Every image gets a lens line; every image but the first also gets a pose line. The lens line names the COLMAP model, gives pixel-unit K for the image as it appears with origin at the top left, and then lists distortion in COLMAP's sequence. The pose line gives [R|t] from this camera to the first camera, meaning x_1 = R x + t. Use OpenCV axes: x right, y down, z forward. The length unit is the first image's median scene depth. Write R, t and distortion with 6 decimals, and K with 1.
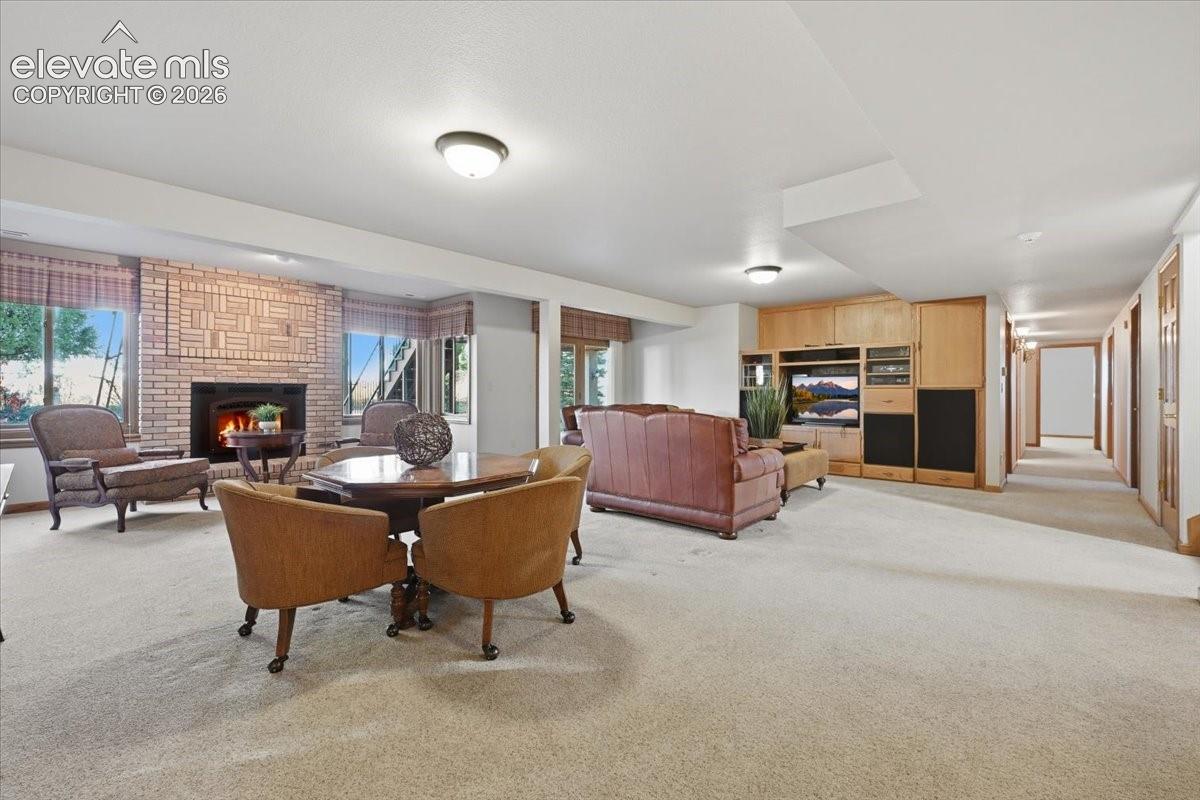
lens RADIAL K [[502.8, 0, 601.2], [0, 502.8, 394.3], [0, 0, 1]] dist [-0.000534, -0.000241]
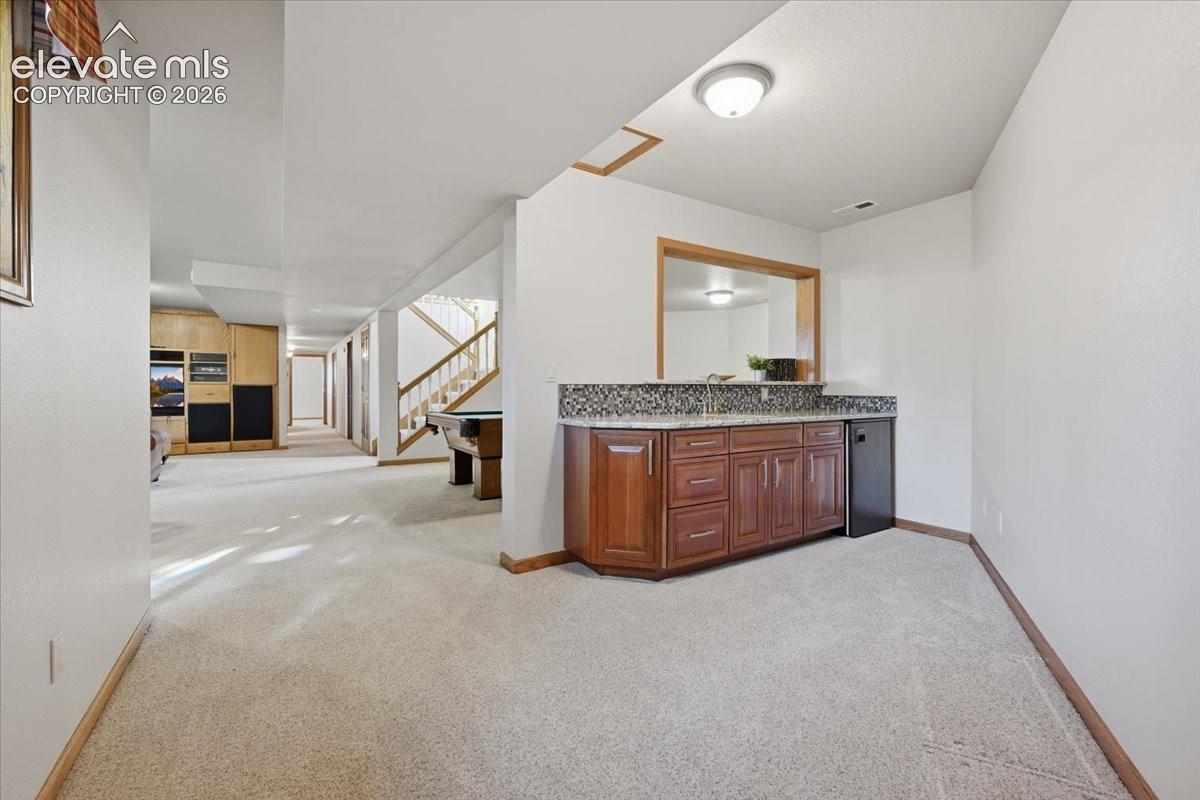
lens RADIAL K [[502.8, 0, 601.2], [0, 502.8, 394.3], [0, 0, 1]] dist [-0.000534, -0.000241]
pose [[0.262915, -0.011369, 0.964752, -0.452808], [0.000764, 0.999933, 0.011575, 0.000048], [-0.964819, -0.002306, 0.262906, -0.361115]]
